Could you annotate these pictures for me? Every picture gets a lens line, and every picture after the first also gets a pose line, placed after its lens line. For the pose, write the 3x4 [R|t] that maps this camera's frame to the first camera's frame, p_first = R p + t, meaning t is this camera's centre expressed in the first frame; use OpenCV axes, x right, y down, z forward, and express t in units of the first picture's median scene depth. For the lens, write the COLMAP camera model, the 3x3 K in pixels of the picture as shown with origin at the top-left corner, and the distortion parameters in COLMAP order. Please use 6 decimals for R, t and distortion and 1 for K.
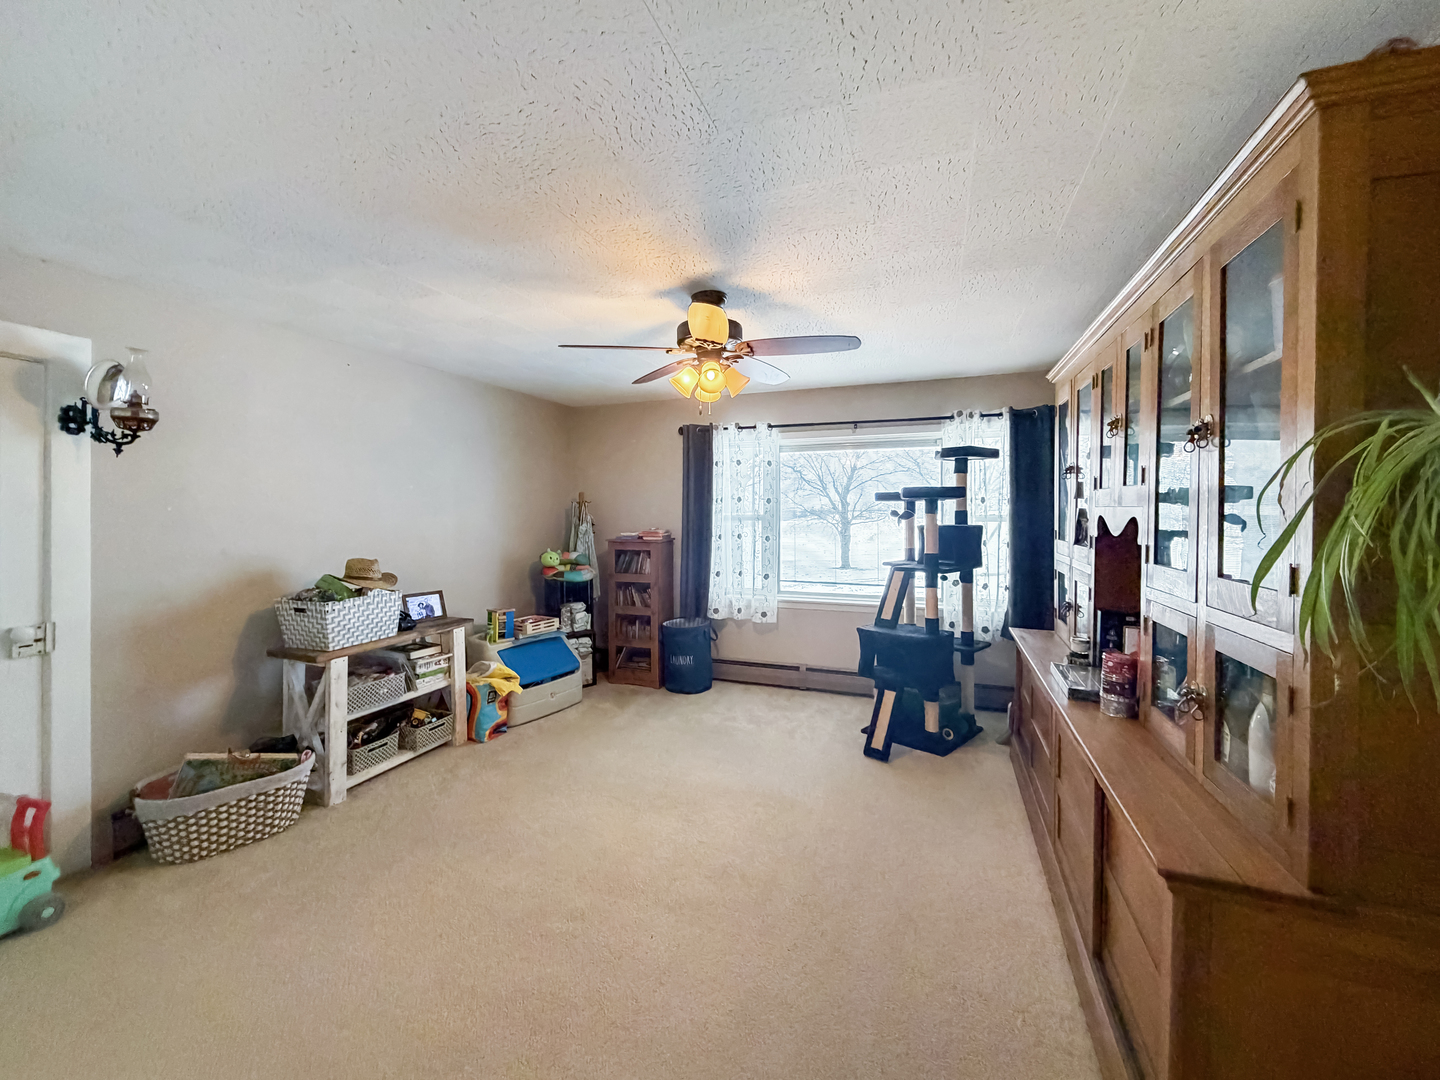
lens RADIAL K [[591.9, 0, 715.4], [0, 591.9, 512.6], [0, 0, 1]] dist [-0.000579, -0.000023]
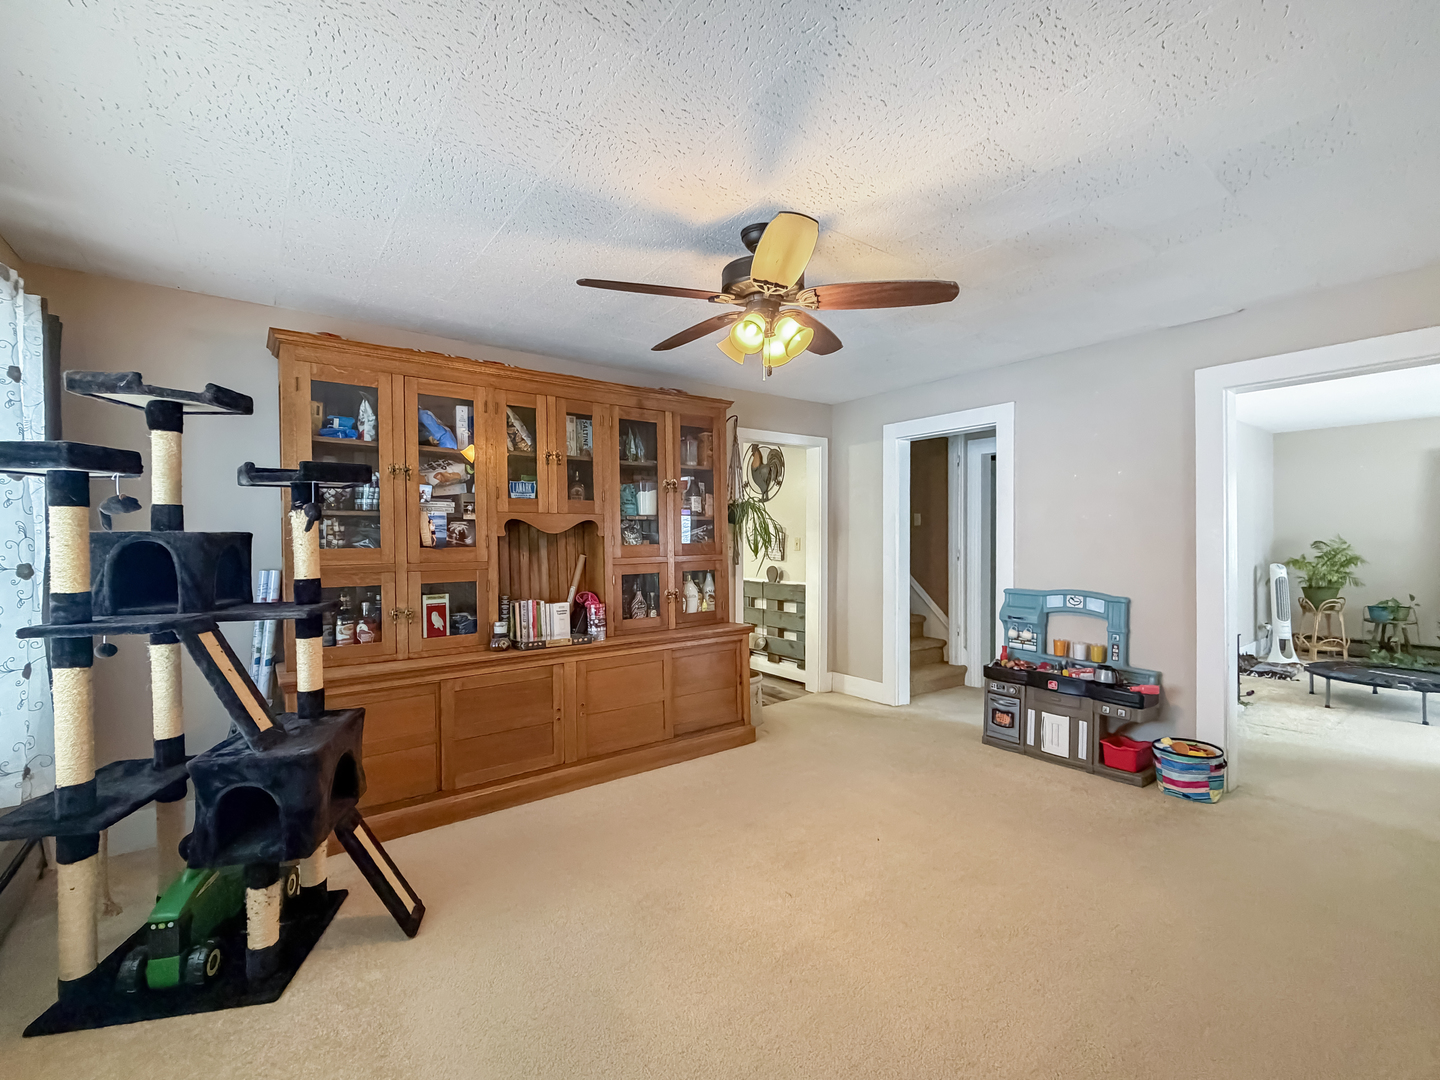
lens RADIAL K [[618.2, 0, 720.0], [0, 618.2, 540.0], [0, 0, 1]] dist [-0.002120, -0.000309]
pose [[-0.841716, 0.004697, 0.539899, -0.236954], [0.011231, 0.999898, 0.008810, 0.023046], [-0.539803, 0.013479, -0.841683, 1.012557]]
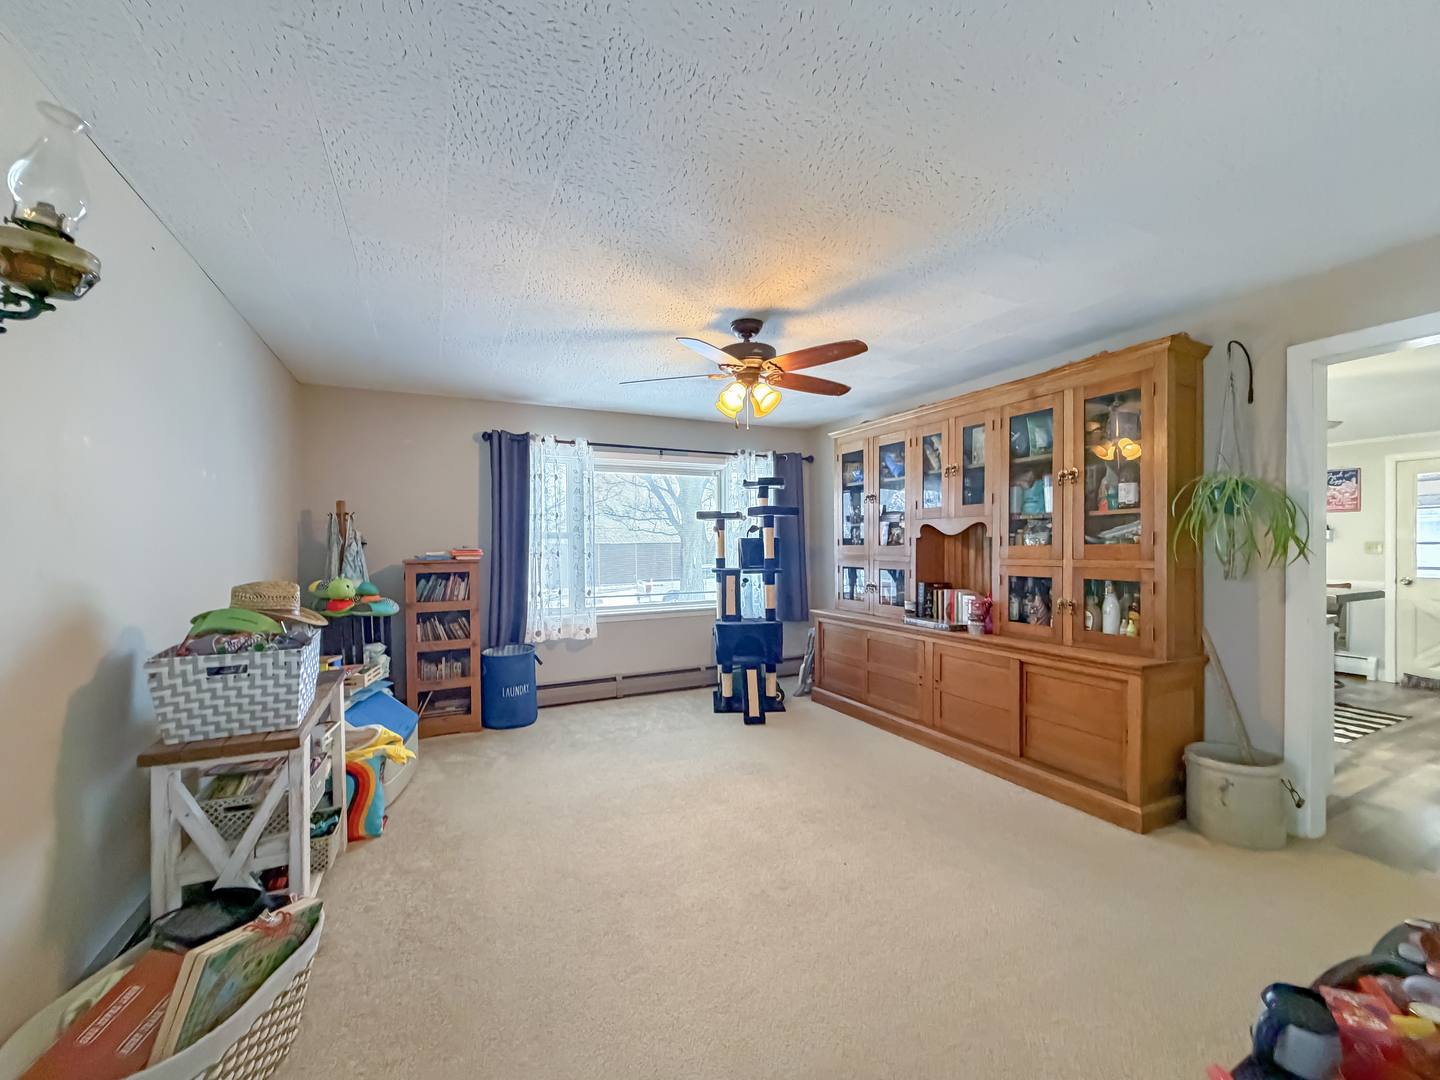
lens RADIAL K [[582.2, 0, 720.5], [0, 582.2, 548.7], [0, 0, 1]] dist [-0.000348, 0.000013]
pose [[0.682164, -0.011214, 0.731113, -0.495881], [0.010665, 0.999929, 0.005387, 0.031088], [-0.731122, 0.004123, 0.682235, 0.166443]]
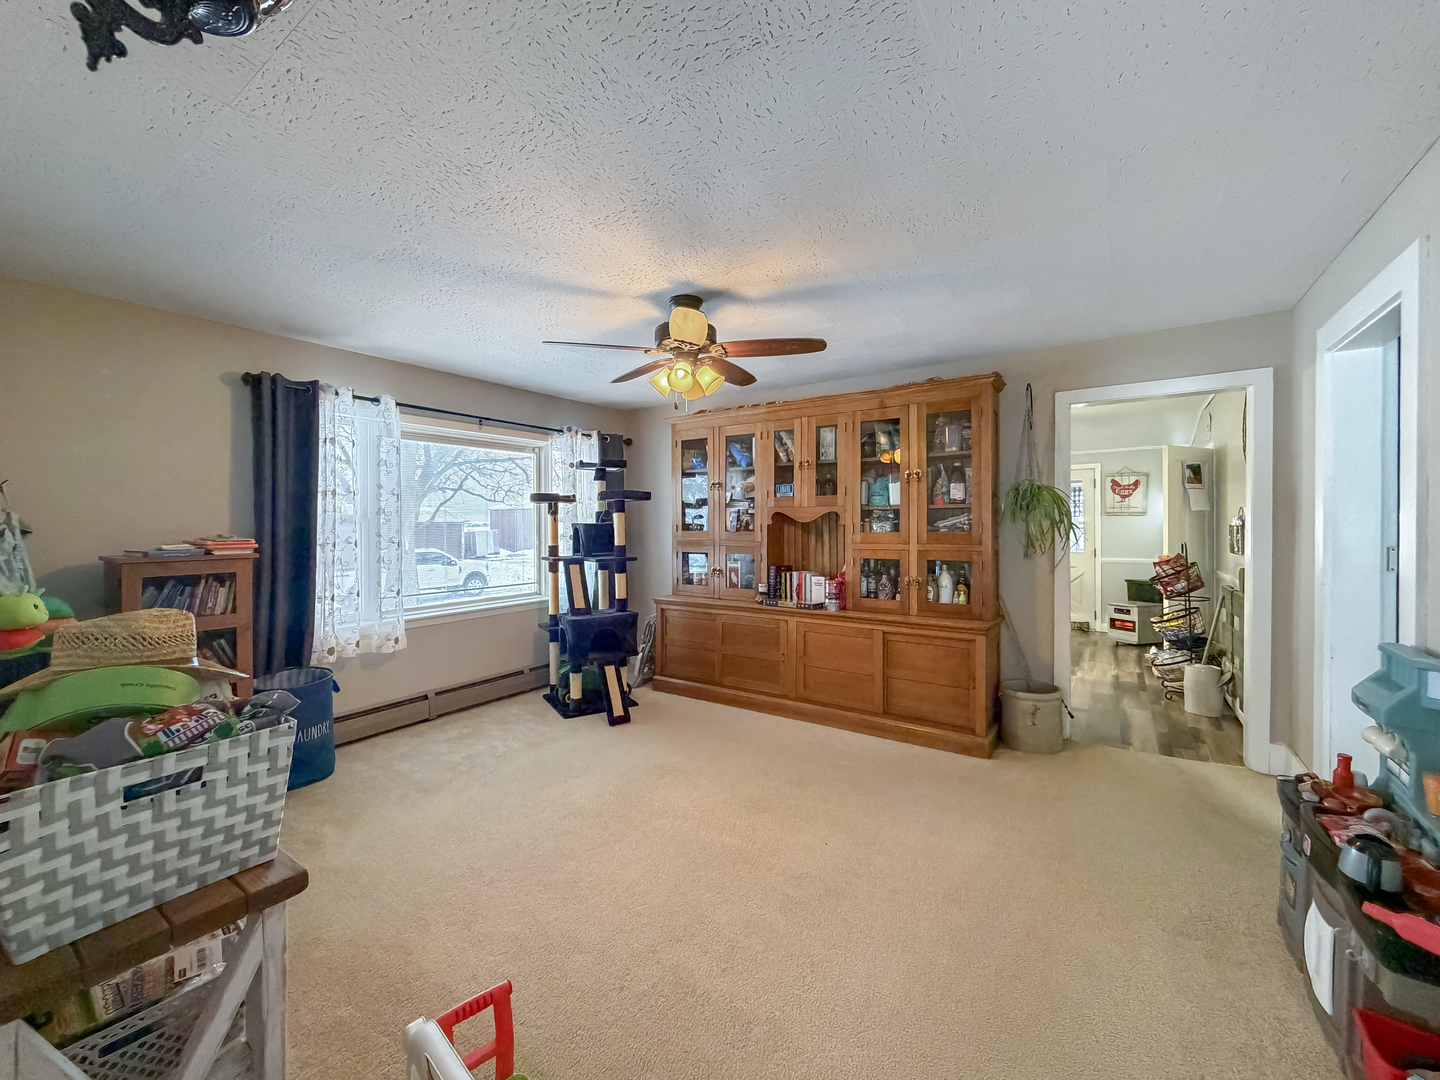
lens RADIAL K [[580.8, 0, 720.6], [0, 580.8, 524.3], [0, 0, 1]] dist [-0.000096, 0.000039]
pose [[0.232279, -0.003354, 0.972643, -0.585377], [0.008447, 0.999963, 0.001431, 0.020152], [-0.972613, 0.007883, 0.232299, 0.408167]]
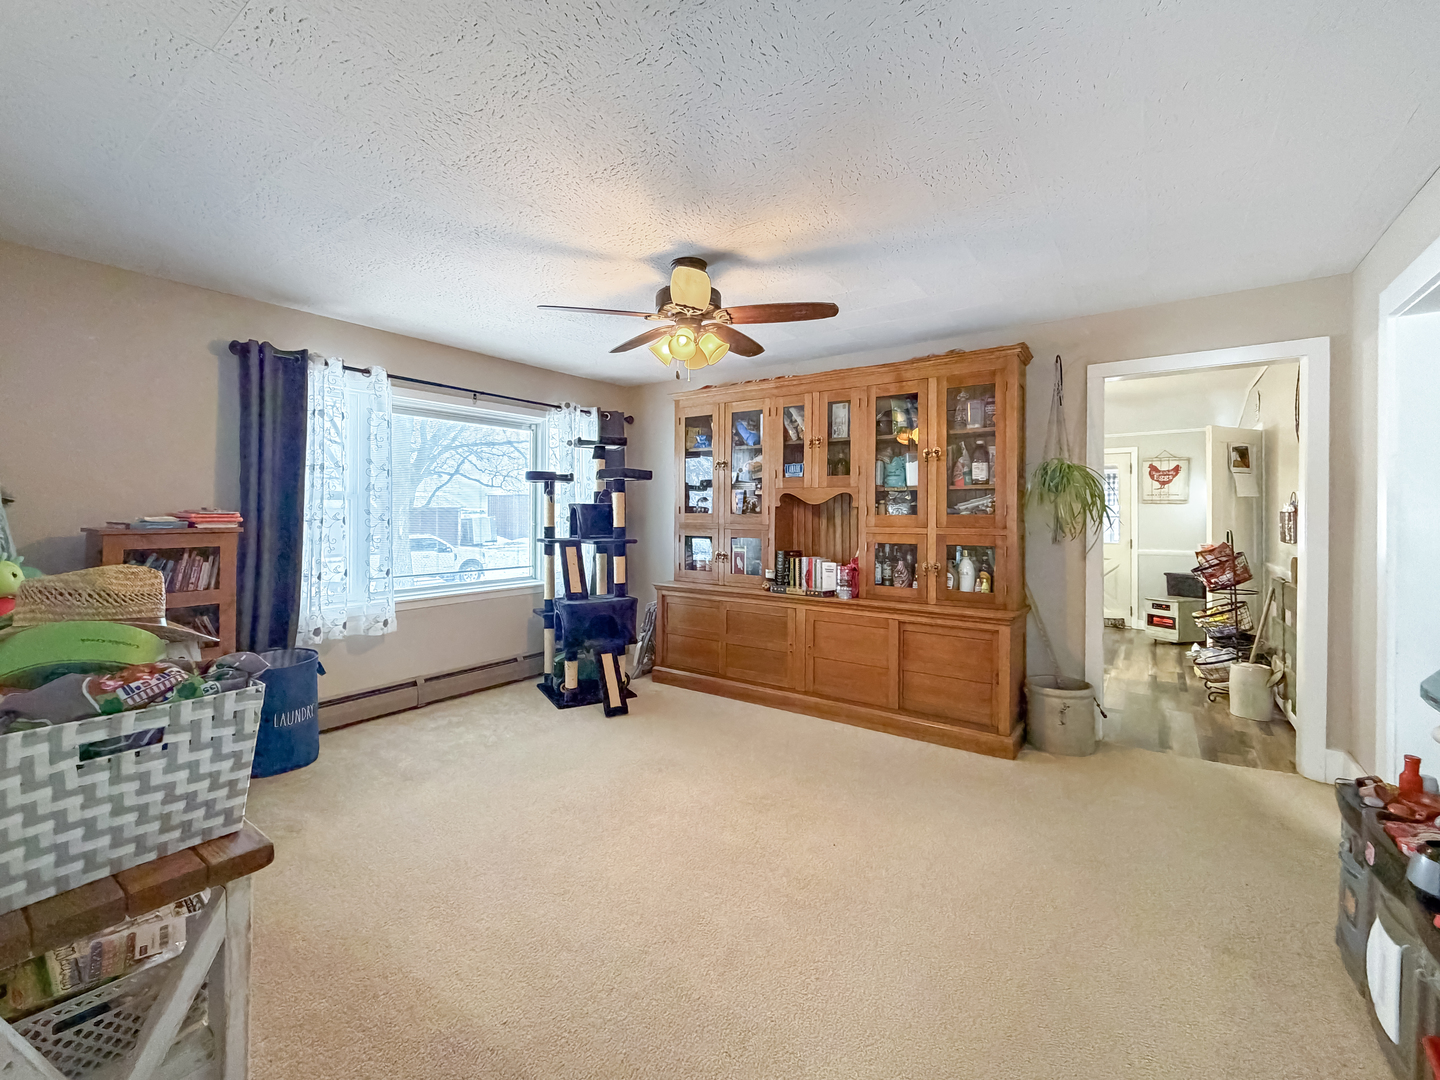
lens RADIAL K [[612.2, 0, 709.6], [0, 612.2, 508.5], [0, 0, 1]] dist [-0.000145, -0.000218]
pose [[0.261798, 0.007291, 0.965095, -0.578543], [-0.000326, 0.999972, -0.007467, 0.032562], [-0.965123, 0.001640, 0.261793, 0.405579]]
